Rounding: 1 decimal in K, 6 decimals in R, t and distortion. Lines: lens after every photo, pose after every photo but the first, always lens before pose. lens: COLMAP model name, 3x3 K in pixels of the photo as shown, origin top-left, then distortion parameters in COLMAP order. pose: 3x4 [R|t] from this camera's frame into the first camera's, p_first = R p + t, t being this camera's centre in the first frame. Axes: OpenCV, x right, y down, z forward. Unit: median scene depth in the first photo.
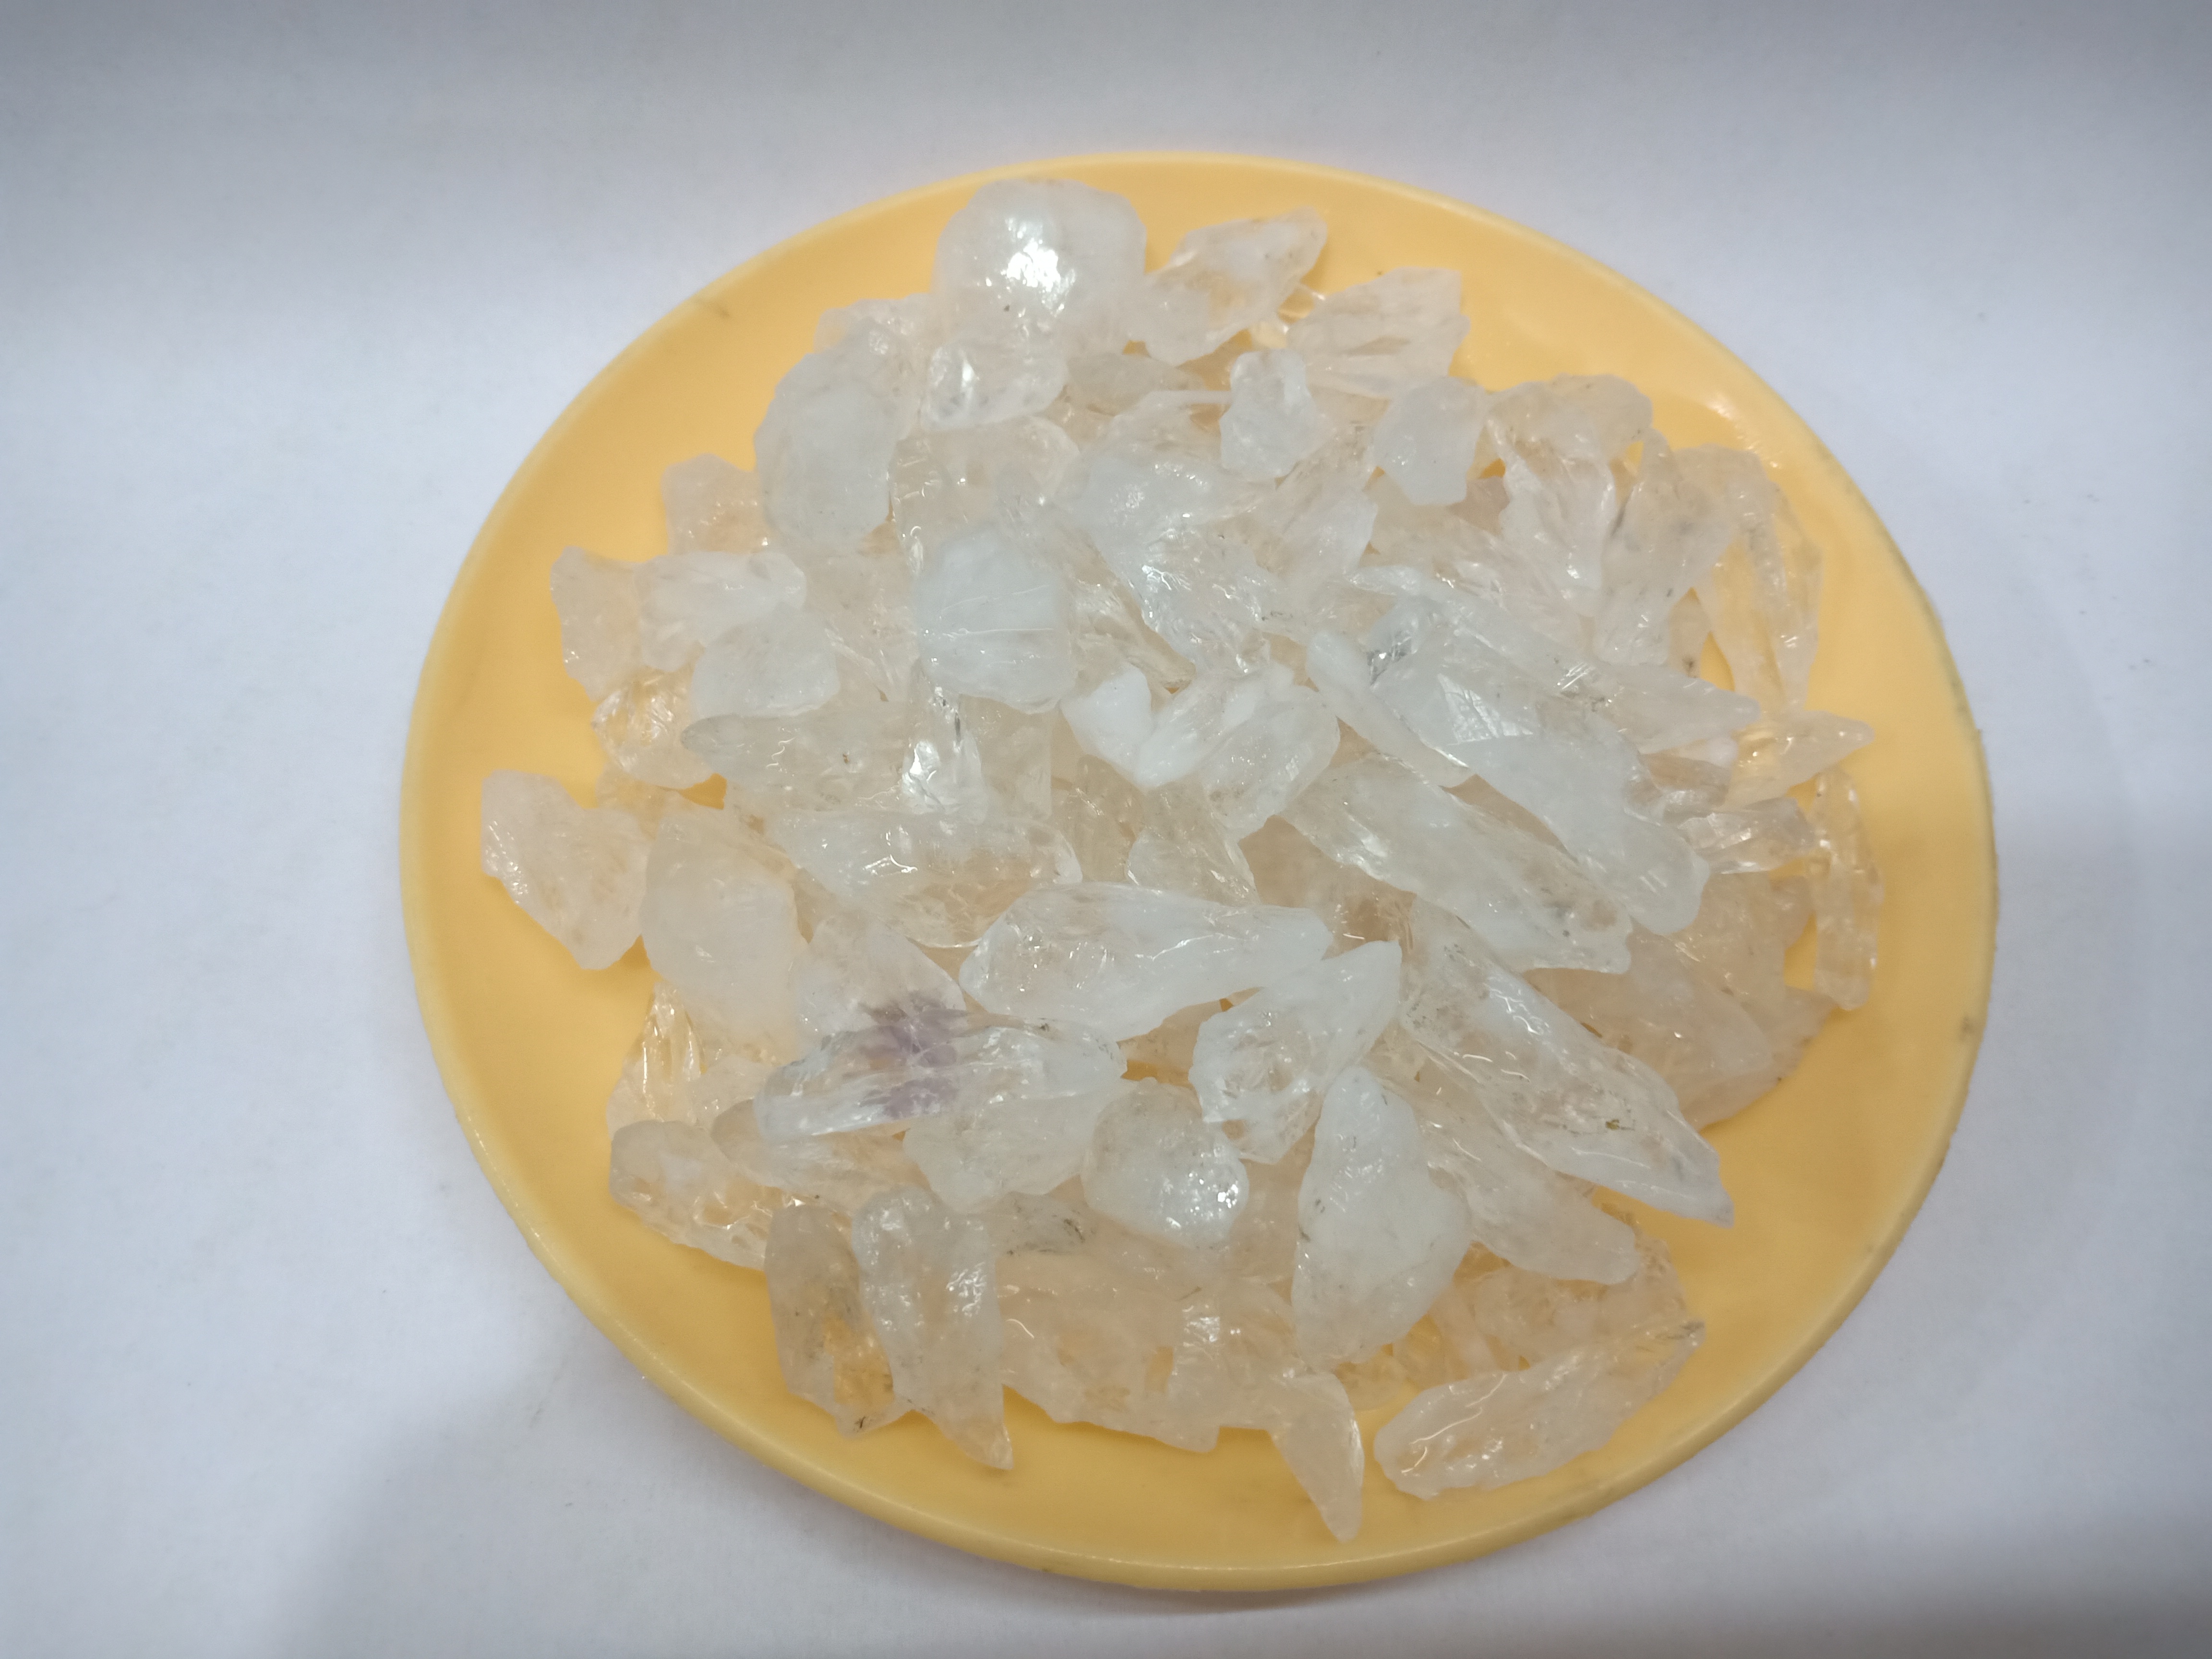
lens RADIAL K [[1763.1, 0, 1106.0], [0, 1763.1, 829.5], [0, 0, 1]] dist [0.127579, -0.369201]
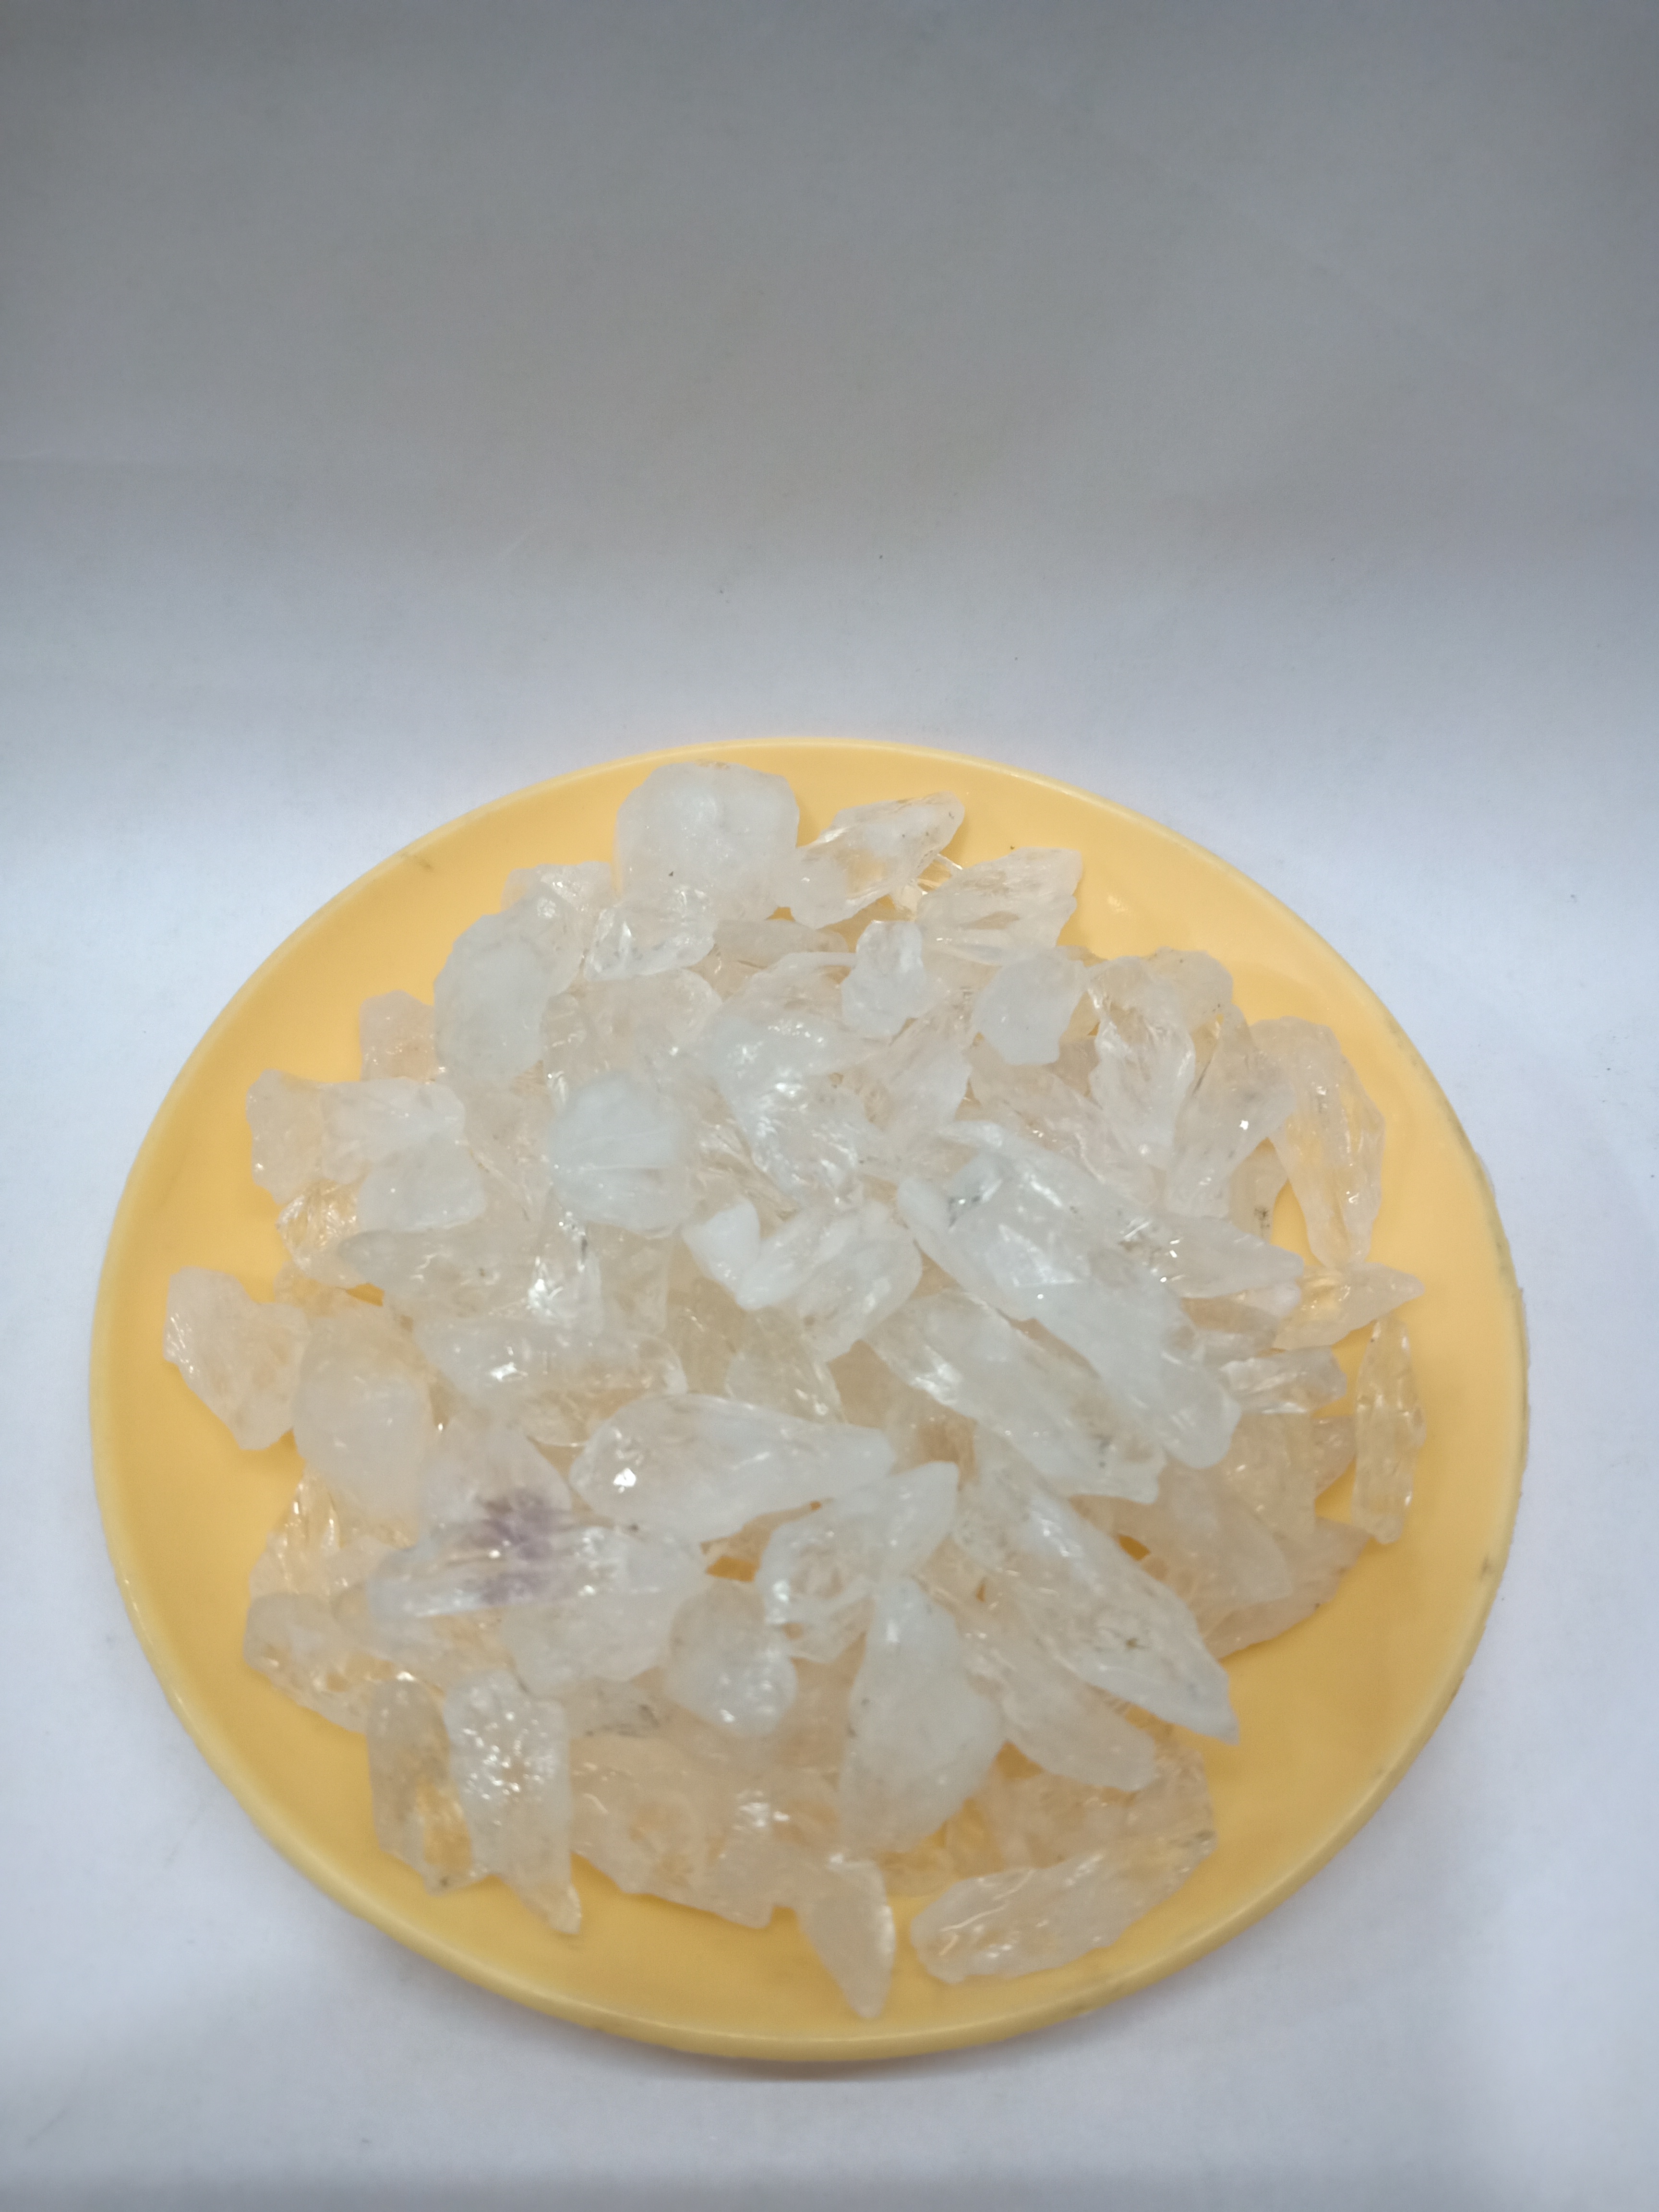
lens RADIAL K [[1743.6, 0, 829.5], [0, 1743.6, 1106.0], [0, 0, 1]] dist [0.090681, -0.262161]
pose [[0.998471, 0.042462, -0.035380, 0.108598], [-0.045824, 0.993896, -0.100353, -0.043552], [0.030903, 0.101821, 0.994323, -0.114716]]
